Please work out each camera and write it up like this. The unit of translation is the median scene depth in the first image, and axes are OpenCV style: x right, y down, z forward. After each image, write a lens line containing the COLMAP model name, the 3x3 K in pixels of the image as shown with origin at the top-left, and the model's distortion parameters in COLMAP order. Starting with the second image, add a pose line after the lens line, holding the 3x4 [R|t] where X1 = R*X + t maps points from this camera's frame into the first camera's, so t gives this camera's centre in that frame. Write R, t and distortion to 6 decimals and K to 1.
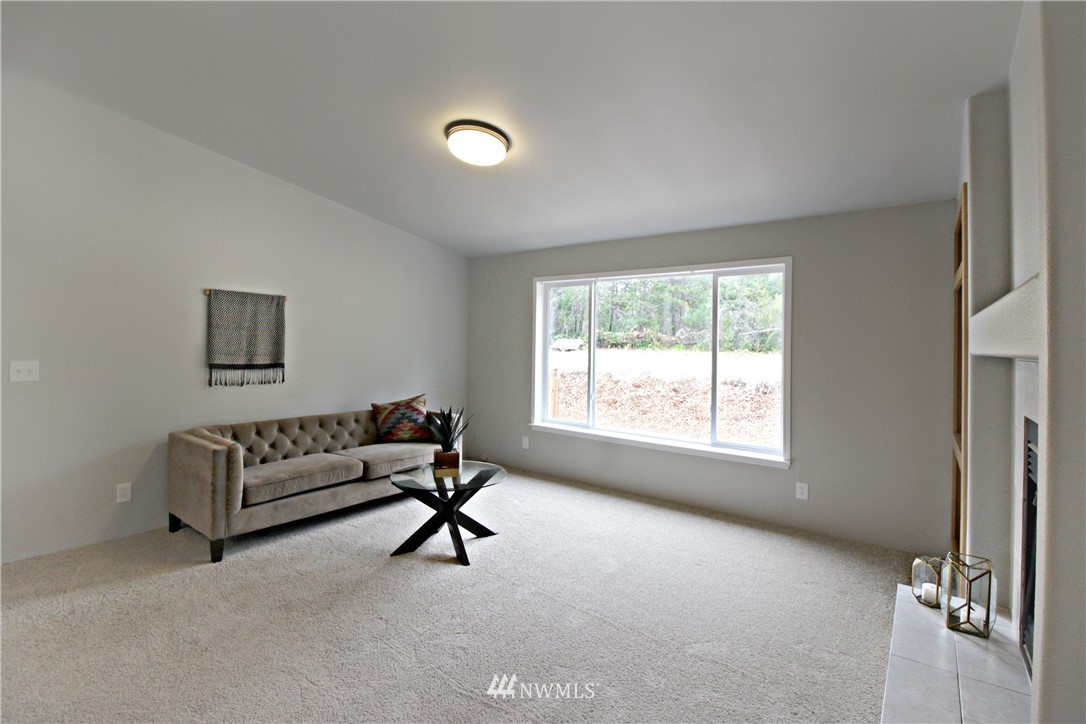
lens RADIAL K [[503.5, 0, 548.8], [0, 503.5, 355.8], [0, 0, 1]] dist [-0.010250, -0.004362]
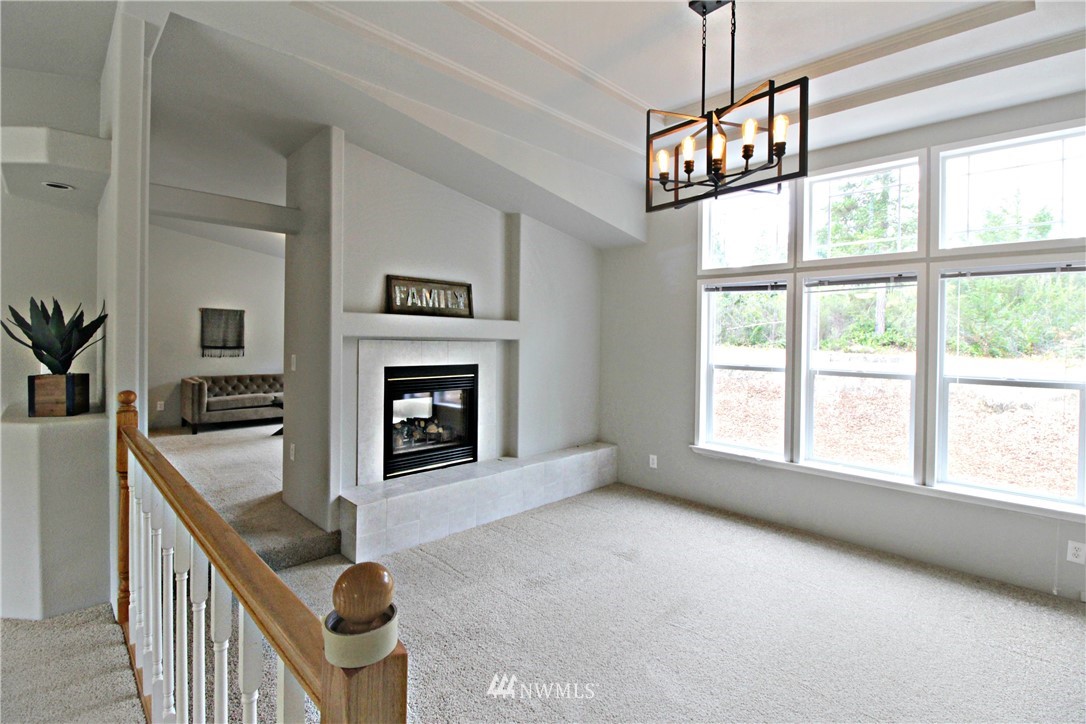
lens RADIAL K [[503.5, 0, 540.1], [0, 503.5, 352.1], [0, 0, 1]] dist [-0.010250, -0.004362]
pose [[0.989228, 0.001349, -0.146378, 0.910477], [-0.001444, 0.999999, -0.000546, 0.039182], [0.146377, 0.000752, 0.989229, -0.748163]]
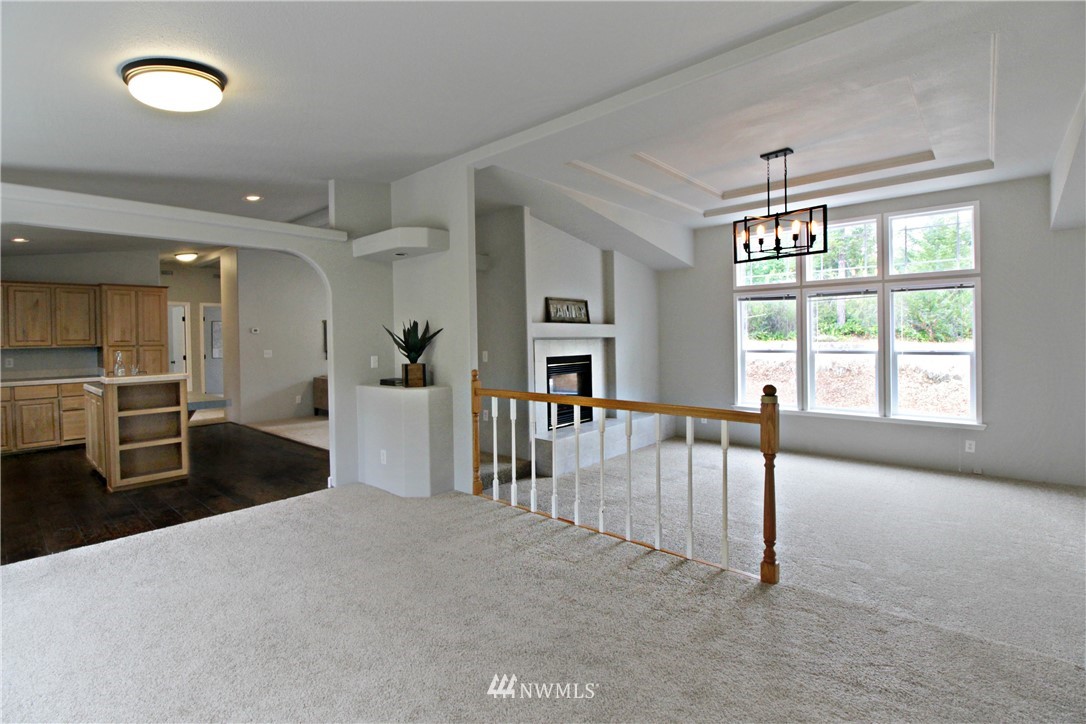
lens RADIAL K [[503.5, 0, 539.0], [0, 503.5, 353.2], [0, 0, 1]] dist [-0.010250, -0.004362]
pose [[0.995700, -0.029323, -0.087873, 0.568795], [0.029833, 0.999545, 0.004490, 0.048778], [0.087702, -0.007092, 0.996122, -1.339960]]
